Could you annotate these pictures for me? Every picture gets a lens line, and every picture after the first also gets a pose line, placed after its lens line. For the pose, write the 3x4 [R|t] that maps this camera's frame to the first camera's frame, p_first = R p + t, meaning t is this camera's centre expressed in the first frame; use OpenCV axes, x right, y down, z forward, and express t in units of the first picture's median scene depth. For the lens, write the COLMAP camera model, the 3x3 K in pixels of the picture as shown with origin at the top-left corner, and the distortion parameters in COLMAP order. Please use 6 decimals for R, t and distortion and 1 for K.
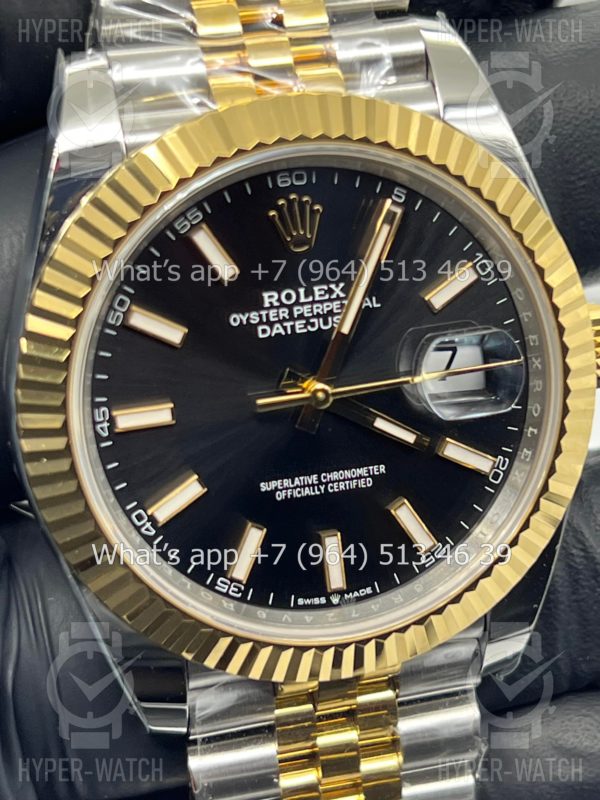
lens RADIAL K [[1848.9, 0, 296.9], [0, 1848.9, 395.6], [0, 0, 1]] dist [0.197361, 0.000000]
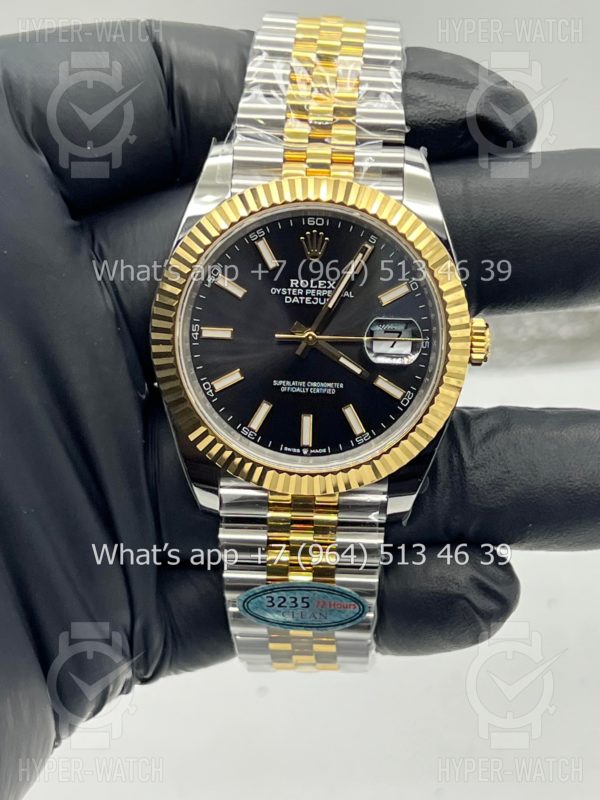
lens RADIAL K [[1848.9, 0, 299.8], [0, 1848.9, 398.4], [0, 0, 1]] dist [0.197361, 0.000000]
pose [[0.960865, 0.169727, -0.218931, 0.415445], [-0.181326, 0.982840, -0.033870, 0.123302], [0.209426, 0.072242, 0.975152, -0.806765]]
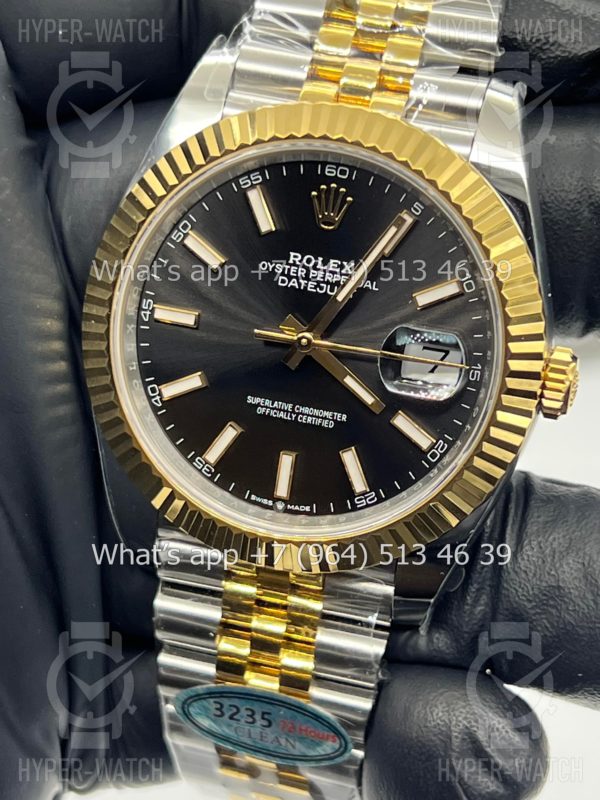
lens RADIAL K [[1848.9, 0, 302.3], [0, 1848.9, 406.7], [0, 0, 1]] dist [0.197361, 0.000000]
pose [[0.876769, 0.304941, -0.371869, 0.487358], [-0.322196, 0.946529, 0.016524, 0.021413], [0.357023, 0.105327, 0.928138, -0.165555]]
